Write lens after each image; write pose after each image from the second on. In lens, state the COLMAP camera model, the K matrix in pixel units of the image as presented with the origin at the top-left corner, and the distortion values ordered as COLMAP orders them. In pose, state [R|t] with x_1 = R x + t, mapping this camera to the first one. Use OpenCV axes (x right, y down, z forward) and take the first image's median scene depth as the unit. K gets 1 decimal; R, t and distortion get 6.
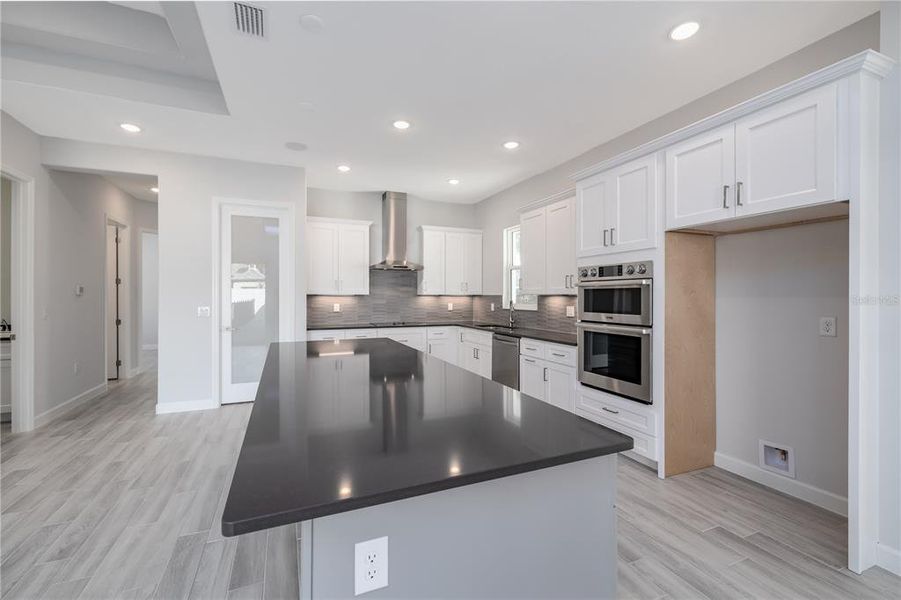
lens RADIAL K [[380.0, 0, 444.6], [0, 380.0, 293.9], [0, 0, 1]] dist [-0.000180, -0.000484]
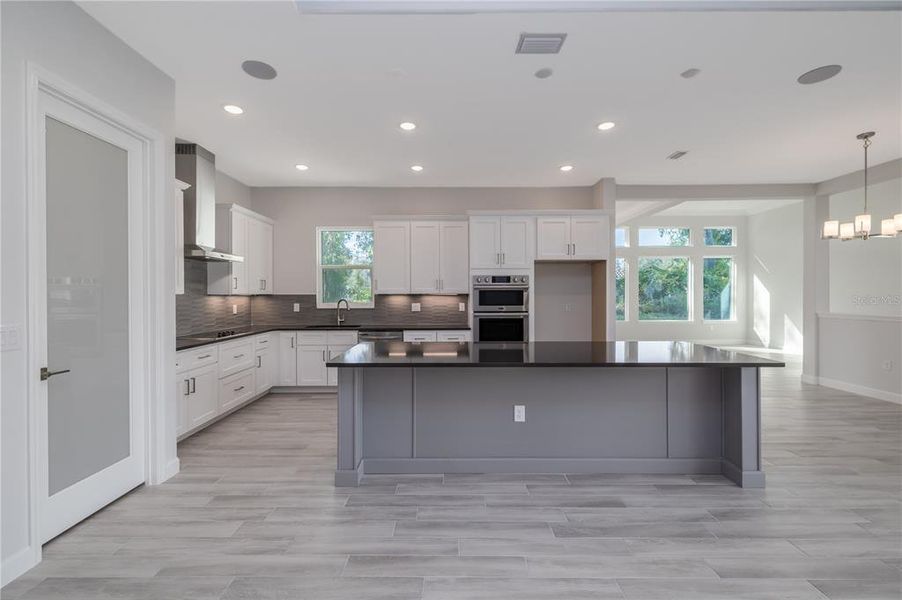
lens RADIAL K [[380.4, 0, 449.9], [0, 380.4, 293.2], [0, 0, 1]] dist [-0.000180, -0.000484]
pose [[0.385141, 0.001302, 0.922857, -1.027747], [-0.001295, 0.999999, -0.000871, 0.000183], [-0.922857, -0.000860, 0.385142, 0.518797]]
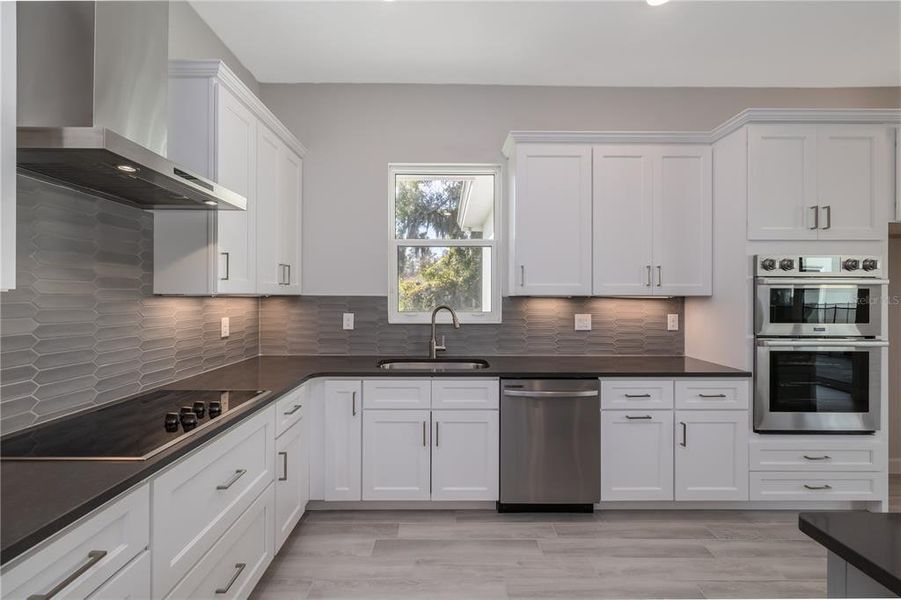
lens RADIAL K [[380.0, 0, 444.4], [0, 380.0, 295.3], [0, 0, 1]] dist [-0.000180, -0.000484]
pose [[0.388976, 0.004552, 0.921237, -0.454985], [-0.007263, 0.999972, -0.001874, 0.004342], [-0.921219, -0.005963, 0.388998, 1.239446]]
